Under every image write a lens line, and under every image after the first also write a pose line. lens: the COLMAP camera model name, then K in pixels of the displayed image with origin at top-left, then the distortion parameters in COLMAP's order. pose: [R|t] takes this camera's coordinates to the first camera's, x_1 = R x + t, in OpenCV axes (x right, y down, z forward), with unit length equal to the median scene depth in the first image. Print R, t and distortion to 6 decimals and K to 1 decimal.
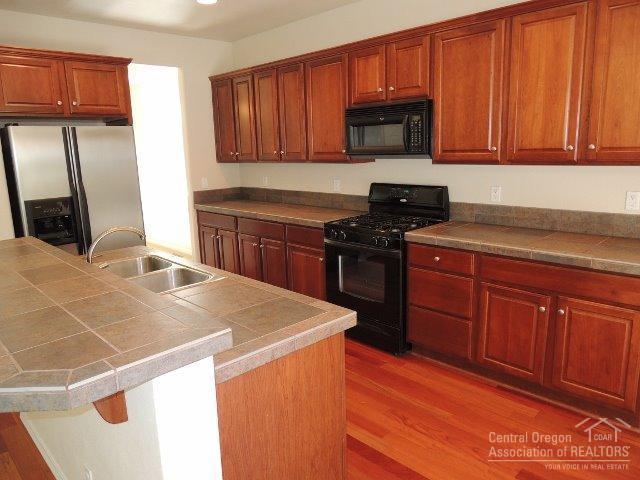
lens RADIAL K [[460.3, 0, 321.9], [0, 460.3, 241.1], [0, 0, 1]] dist [-0.007343, -0.008480]
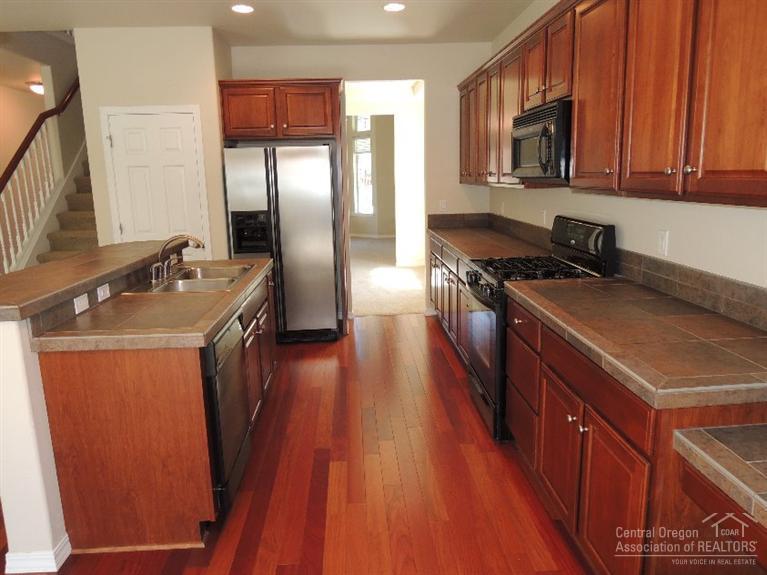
lens RADIAL K [[551.6, 0, 383.6], [0, 551.6, 284.4], [0, 0, 1]] dist [-0.007343, -0.008480]
pose [[0.743438, 0.143060, -0.653325, 0.576643], [-0.133969, 0.988910, 0.064097, -0.041830], [0.655250, 0.039873, 0.754359, 0.174504]]
